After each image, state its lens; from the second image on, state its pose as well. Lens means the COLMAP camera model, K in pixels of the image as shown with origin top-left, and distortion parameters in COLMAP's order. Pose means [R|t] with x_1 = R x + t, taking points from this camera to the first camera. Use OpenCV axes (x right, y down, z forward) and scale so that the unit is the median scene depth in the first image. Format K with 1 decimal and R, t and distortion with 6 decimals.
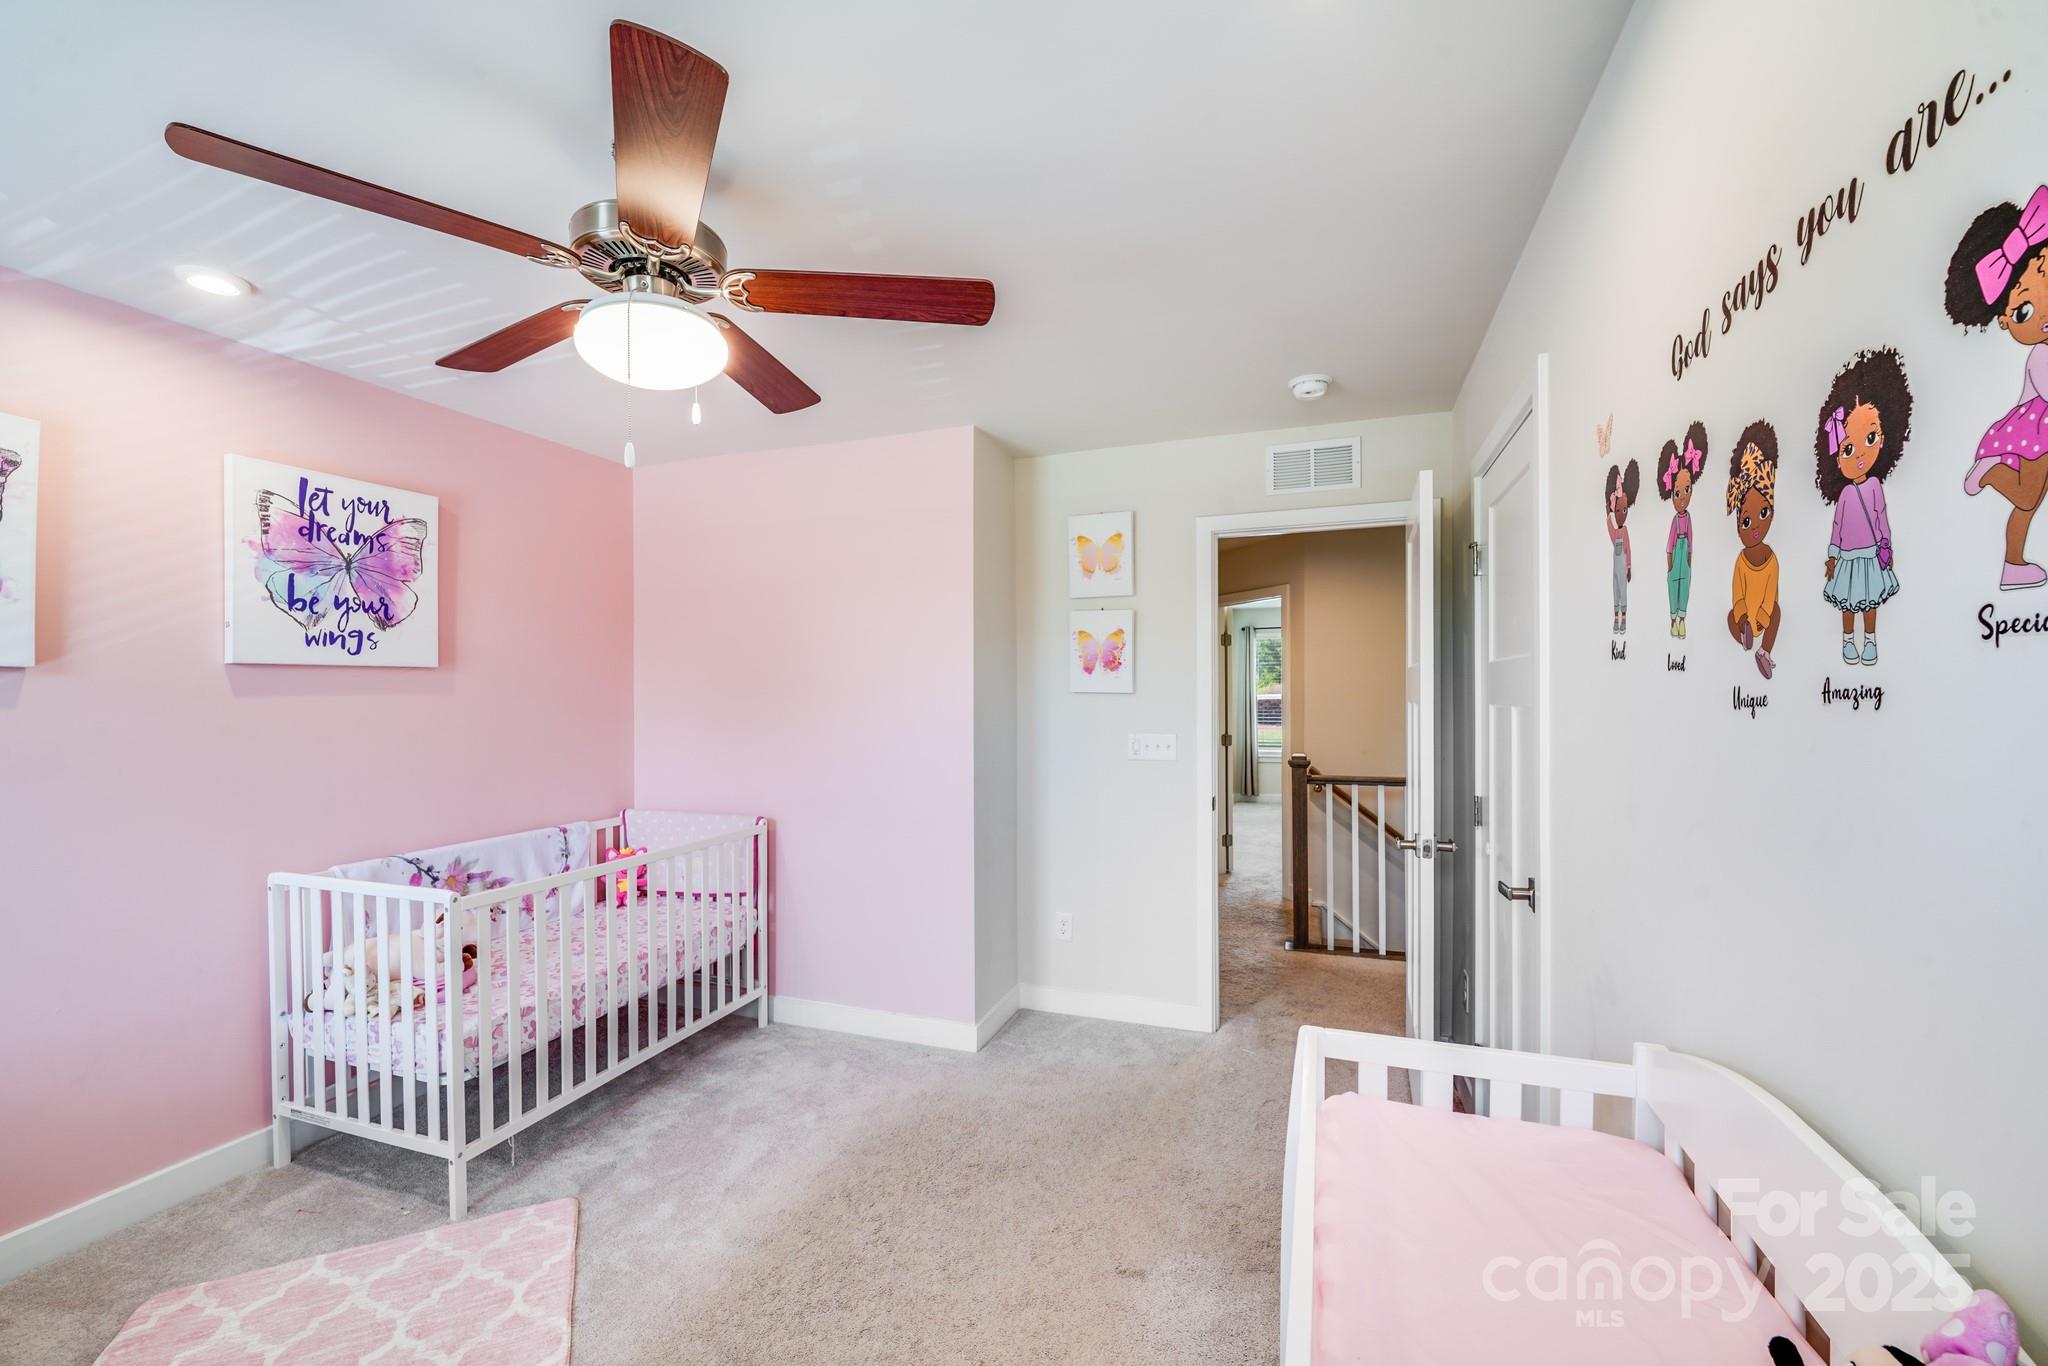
lens RADIAL K [[835.6, 0, 1023.6], [0, 835.6, 675.7], [0, 0, 1]] dist [-0.010242, -0.000341]
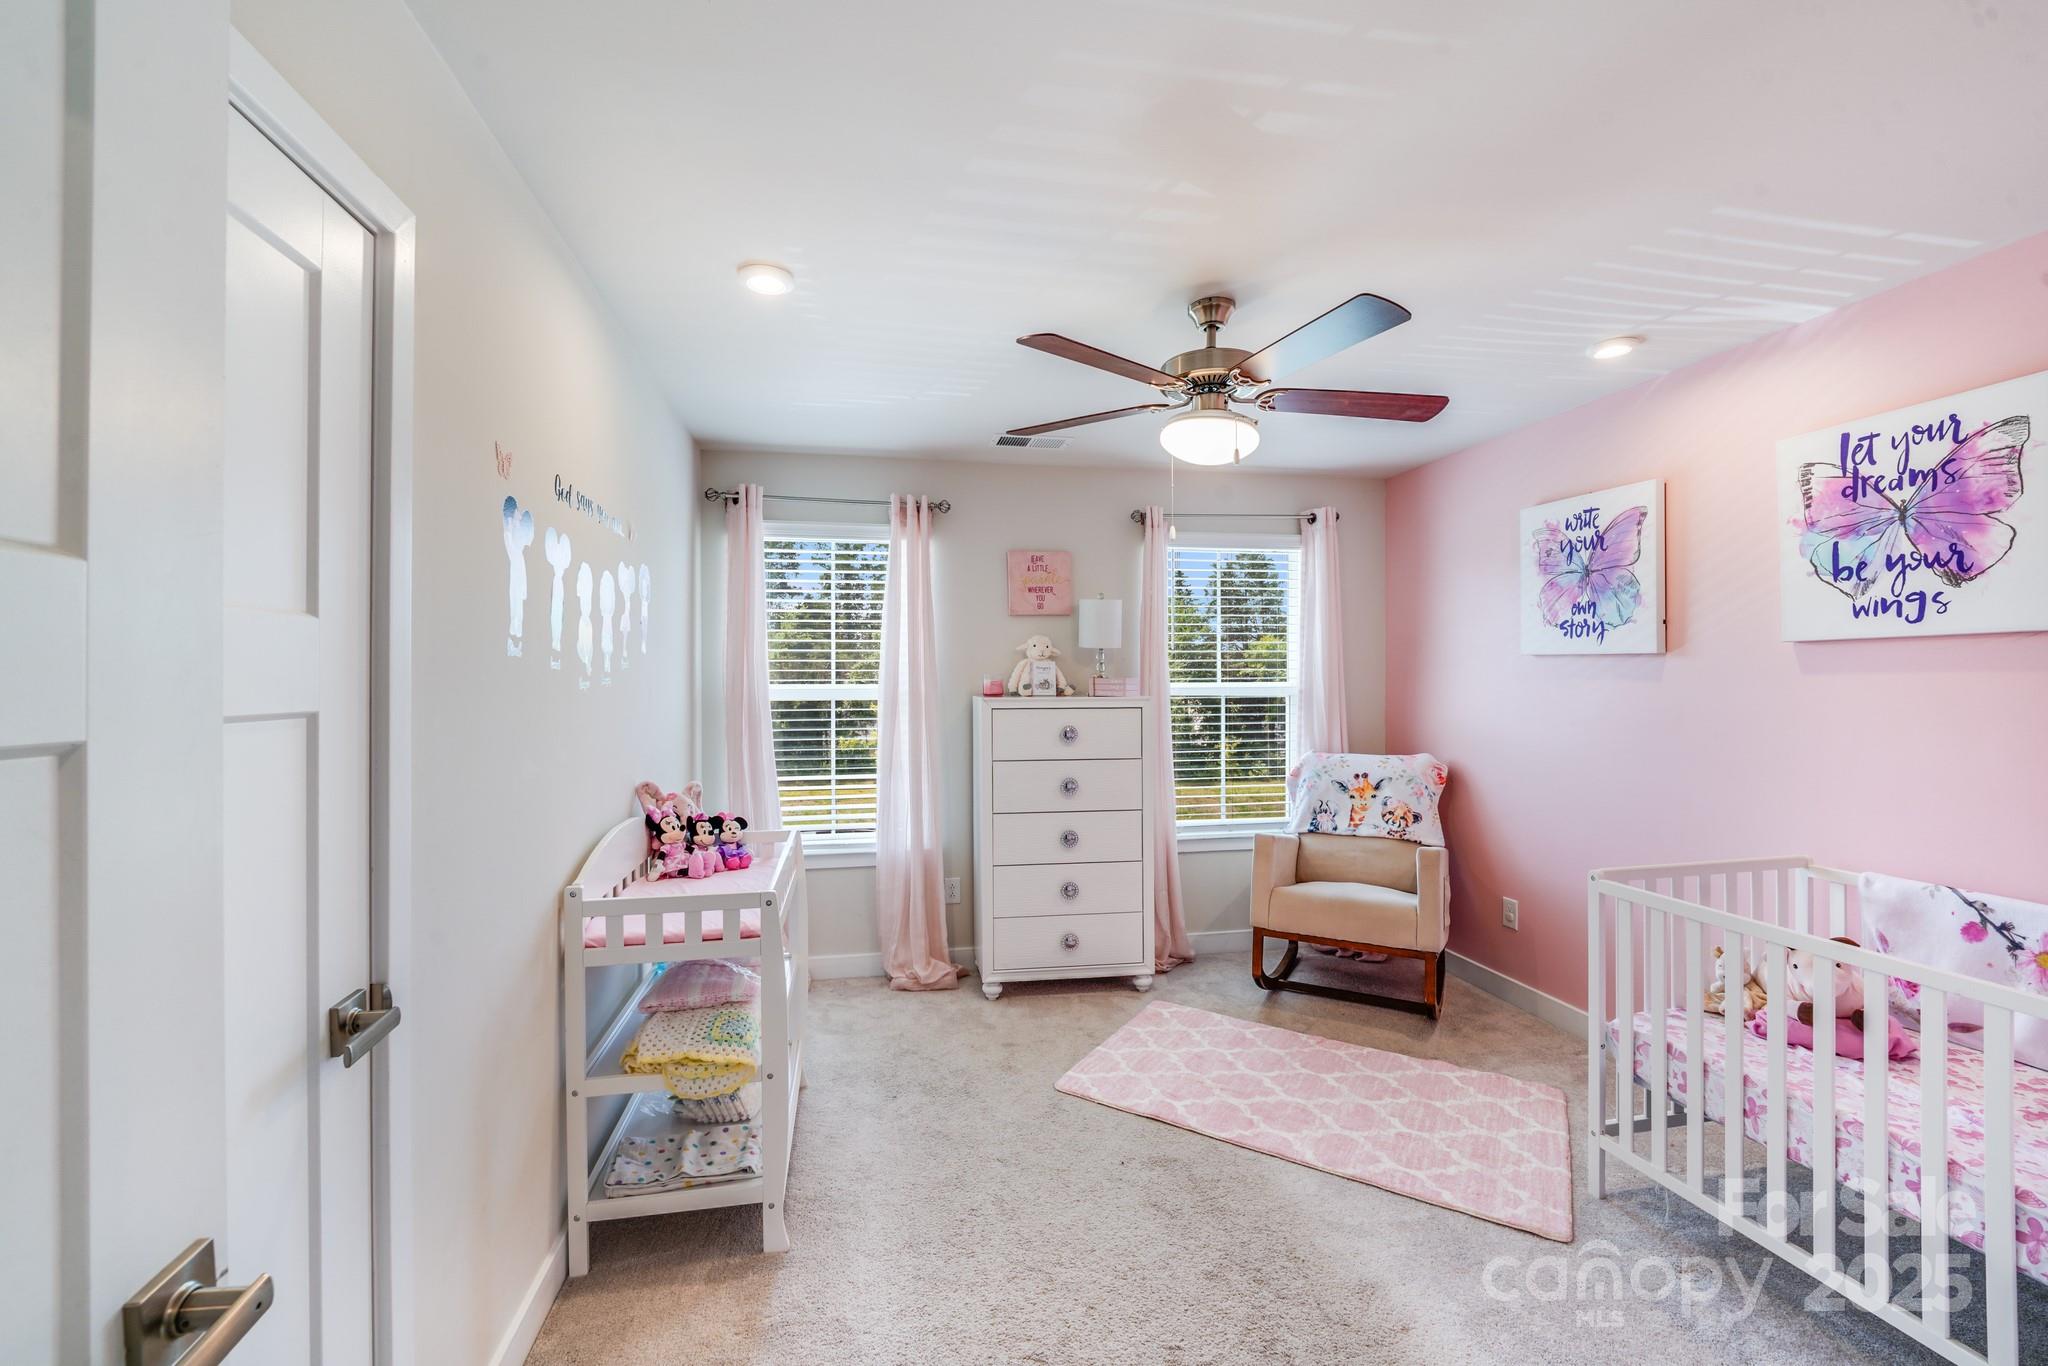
lens RADIAL K [[835.6, 0, 1023.6], [0, 835.6, 675.7], [0, 0, 1]] dist [-0.010242, -0.000341]
pose [[-0.855325, -0.001217, -0.518090, 0.355222], [0.009349, 0.999798, -0.017783, 0.032840], [0.518007, -0.020054, -0.855141, 1.257861]]
